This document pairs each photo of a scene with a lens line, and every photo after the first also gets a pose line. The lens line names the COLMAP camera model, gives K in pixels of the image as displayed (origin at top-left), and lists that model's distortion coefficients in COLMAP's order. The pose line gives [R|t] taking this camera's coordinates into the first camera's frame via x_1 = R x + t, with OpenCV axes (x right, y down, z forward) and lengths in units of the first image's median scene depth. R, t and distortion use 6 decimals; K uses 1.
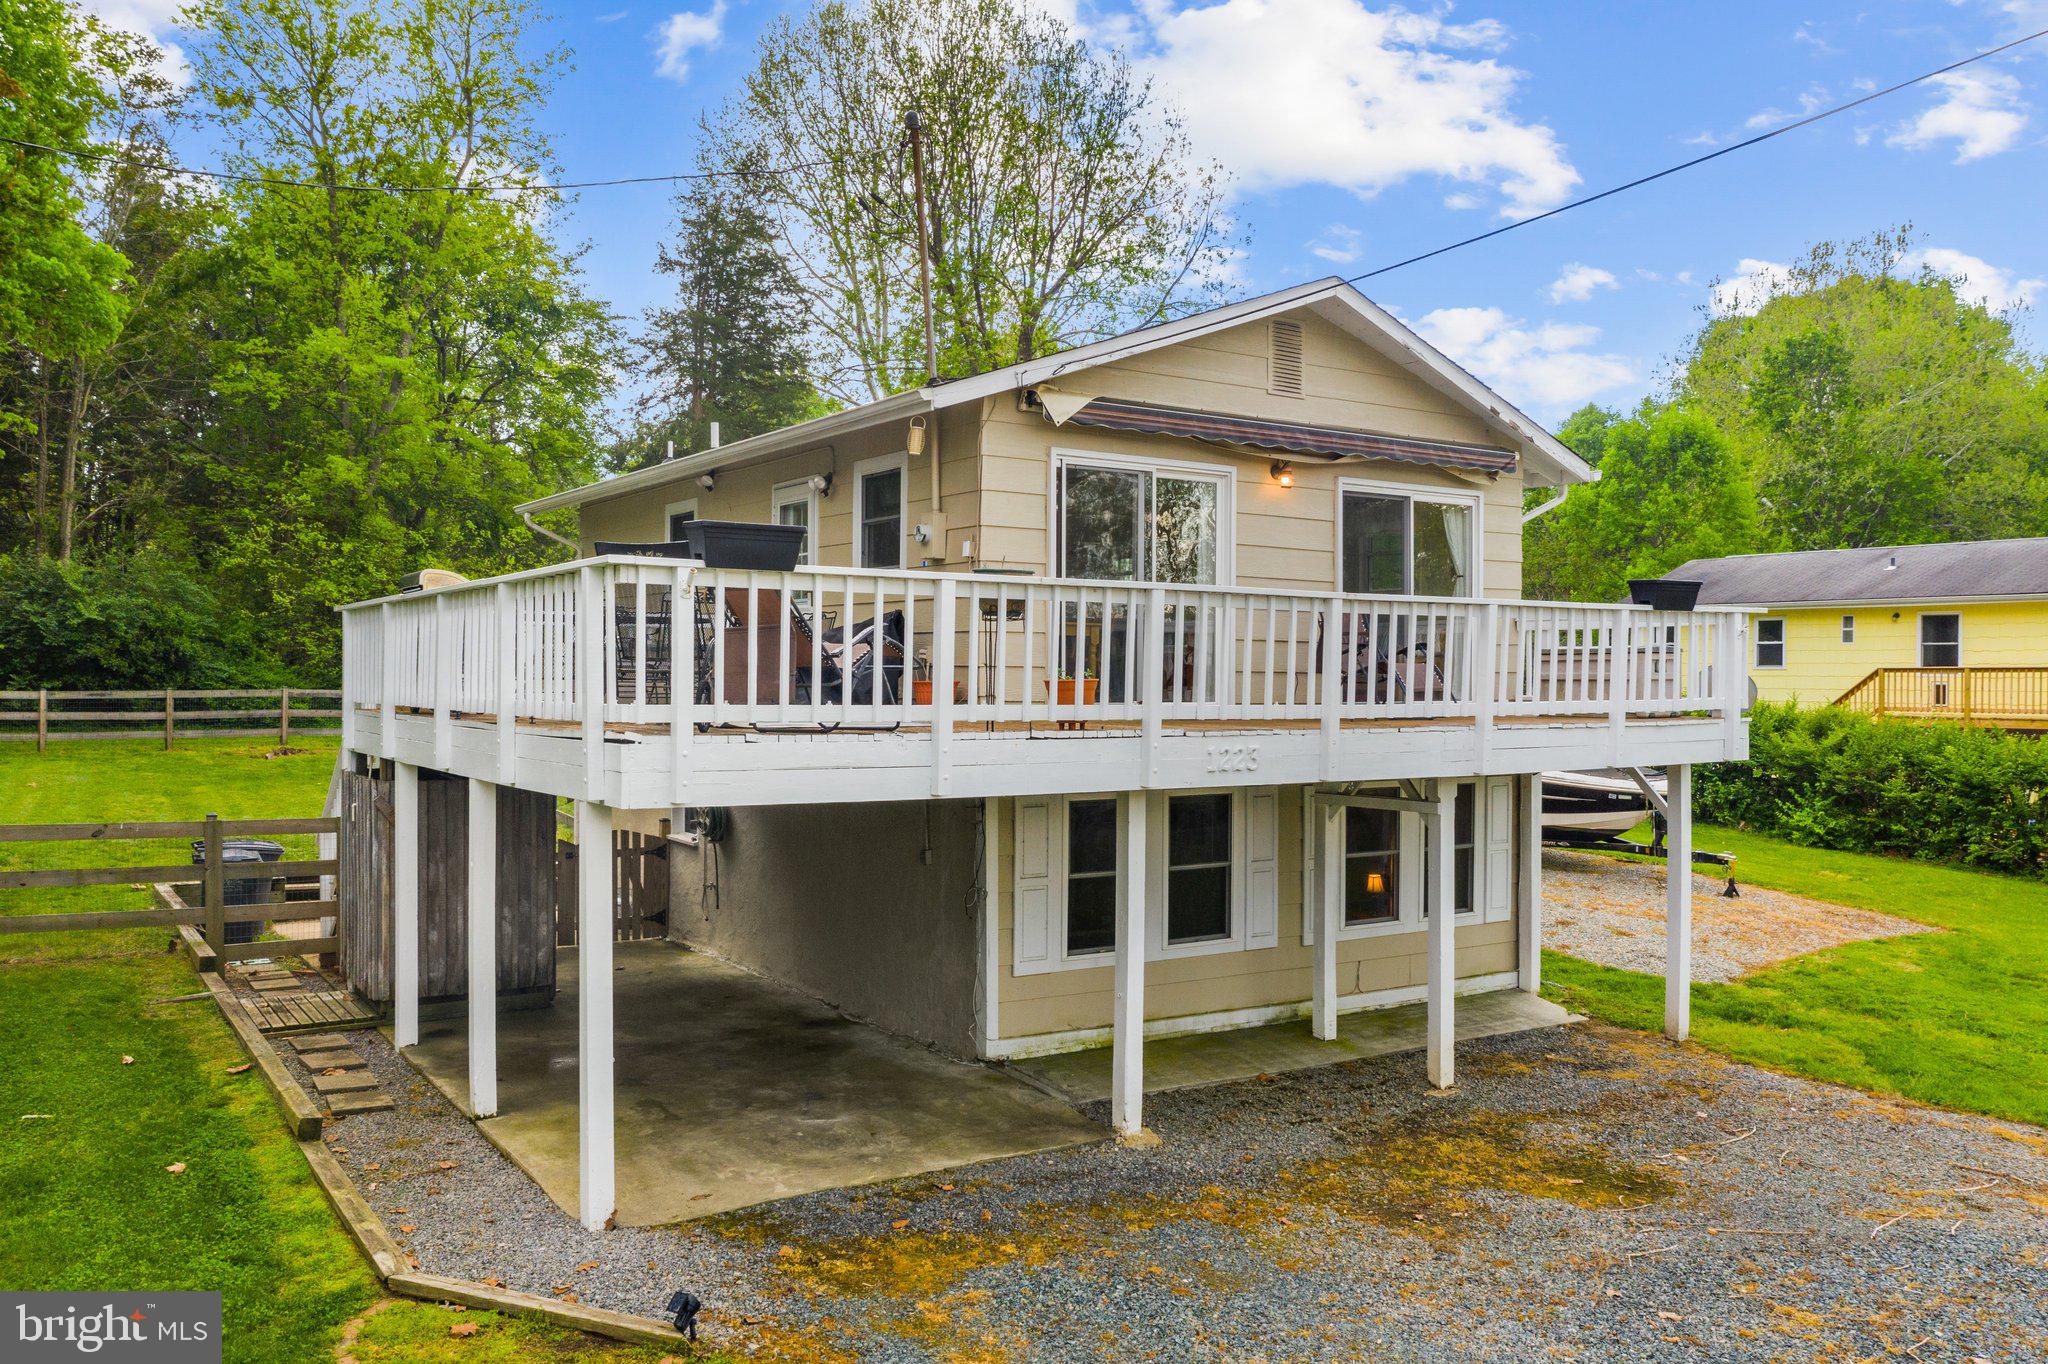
lens RADIAL K [[1609.5, 0, 1022.1], [0, 1609.5, 690.8], [0, 0, 1]] dist [-0.010573, -0.000809]
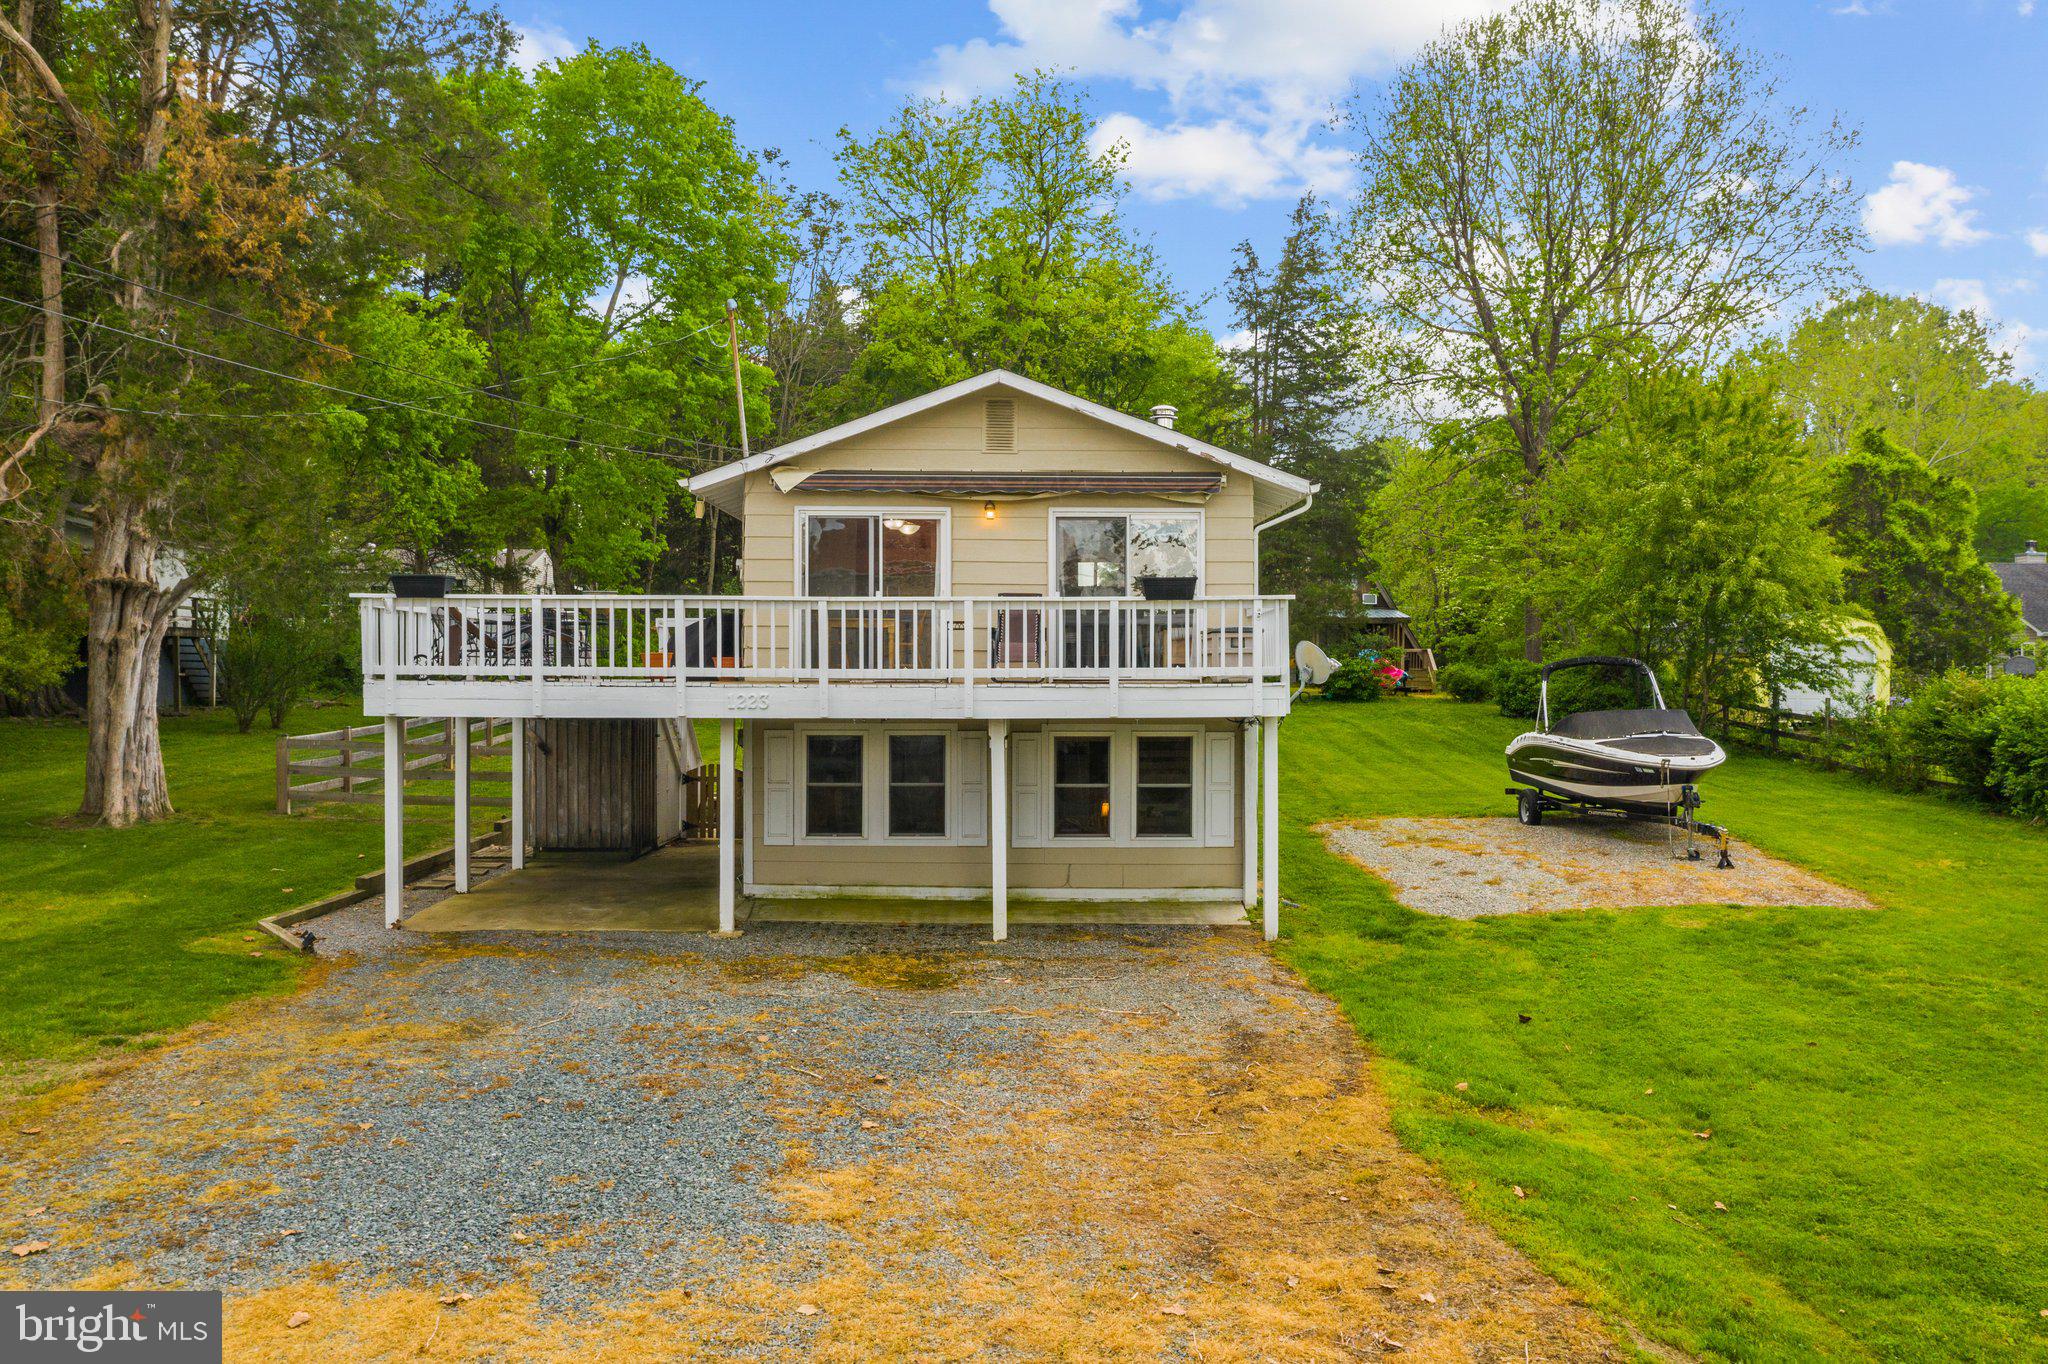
lens RADIAL K [[1609.5, 0, 1022.1], [0, 1609.5, 690.8], [0, 0, 1]] dist [-0.010573, -0.000809]
pose [[0.842559, 0.001858, -0.538601, 1.061622], [-0.002437, 0.999997, -0.000362, 0.026918], [0.538599, 0.001618, 0.842561, -0.191110]]
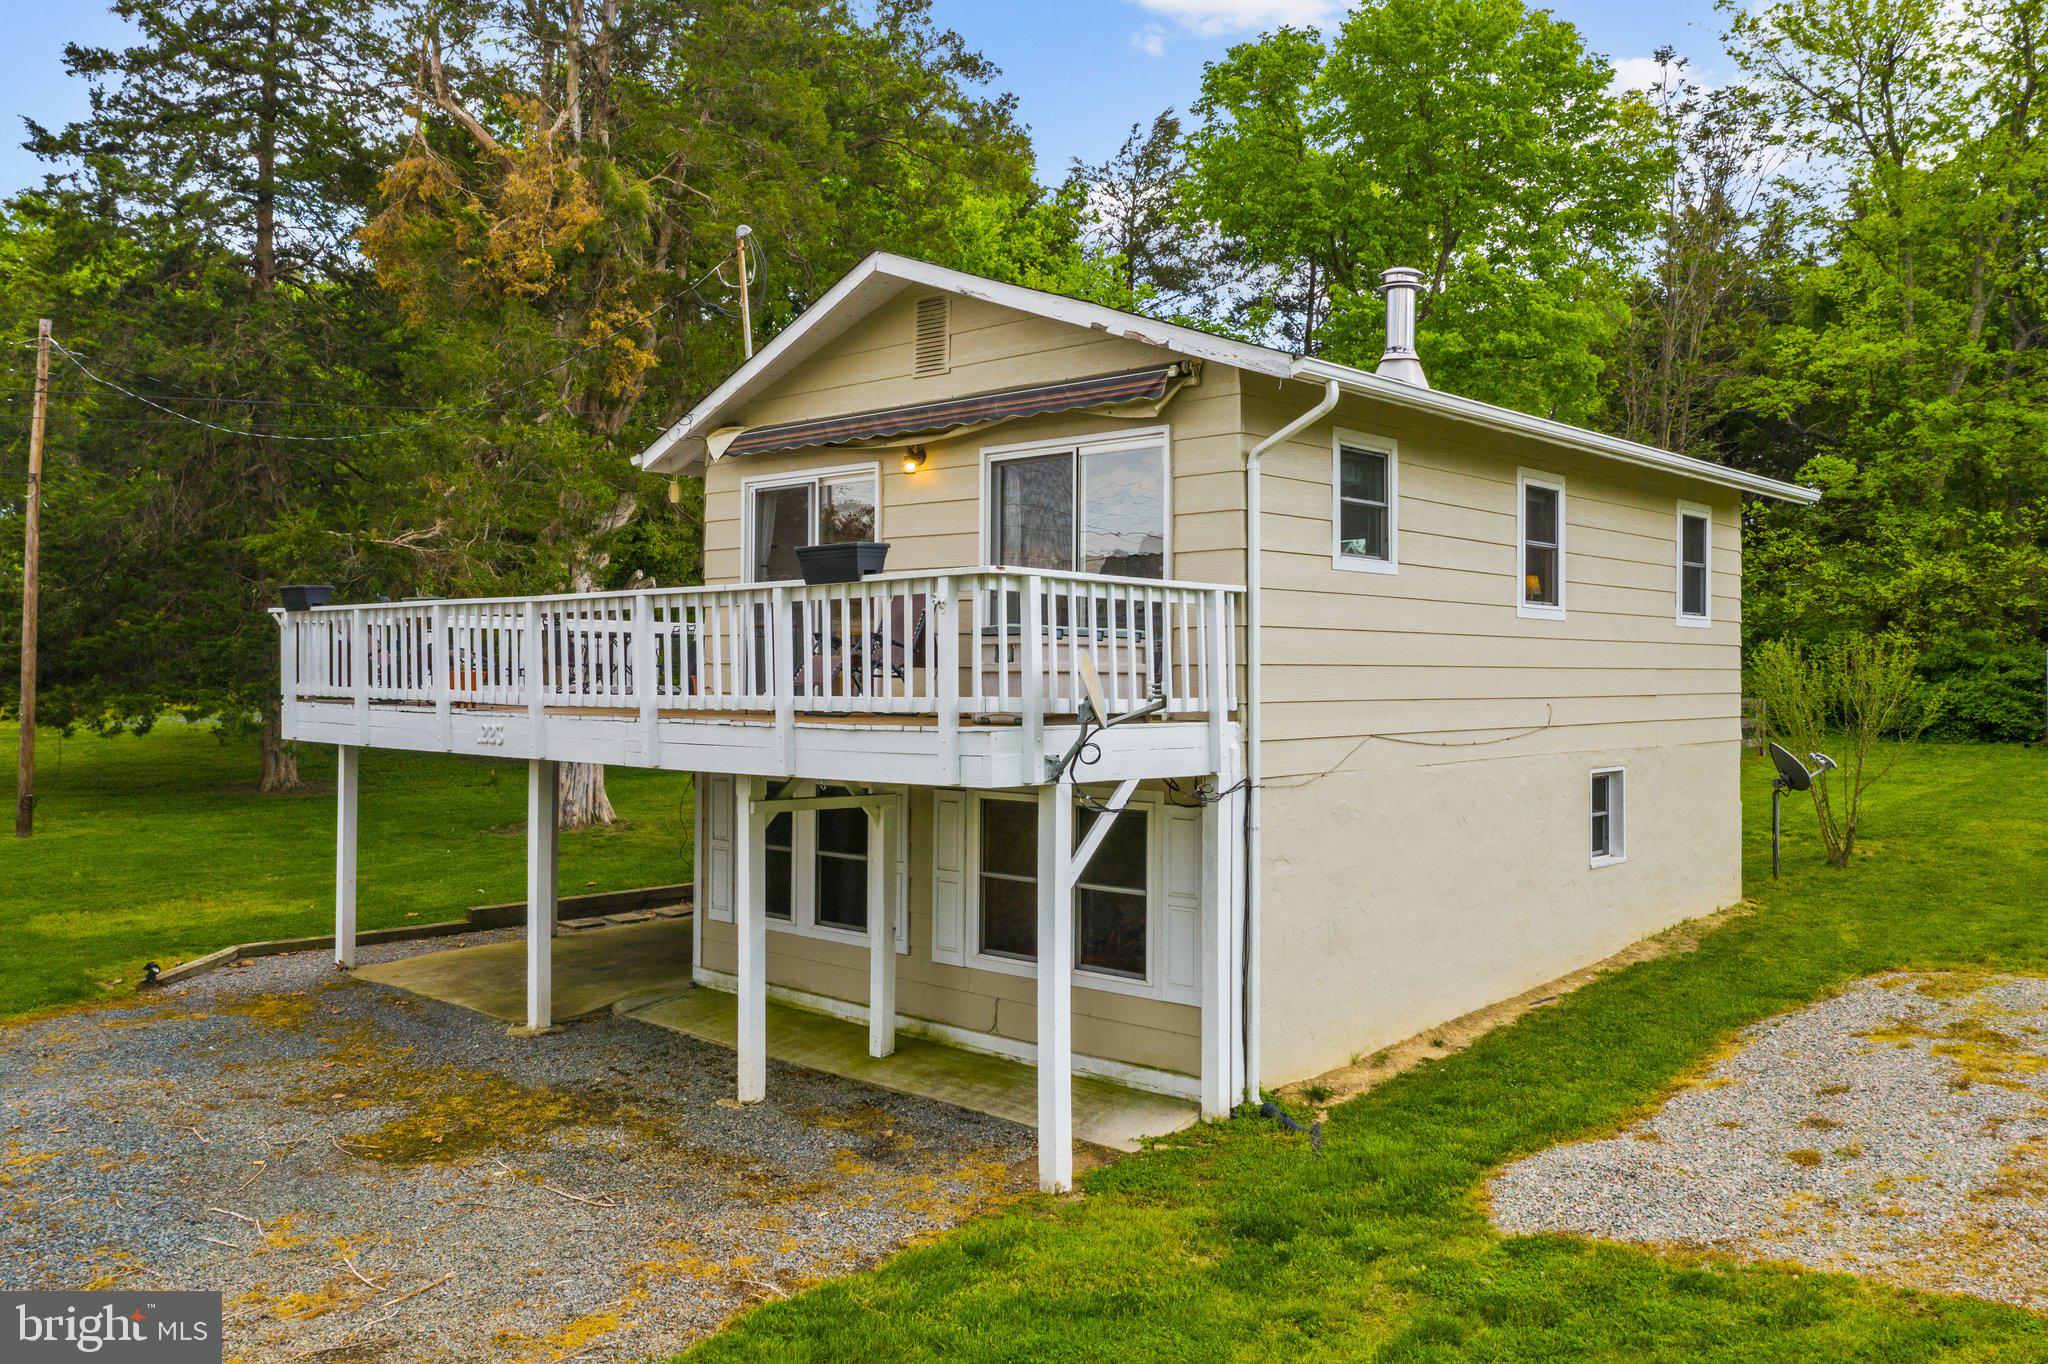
lens RADIAL K [[1612.9, 0, 1025.4], [0, 1612.9, 669.1], [0, 0, 1]] dist [-0.014533, -0.011023]
pose [[0.244059, -0.008590, -0.969722, 1.244319], [-0.014216, 0.999822, -0.012435, 0.000598], [0.969656, 0.016820, 0.243893, 0.937334]]
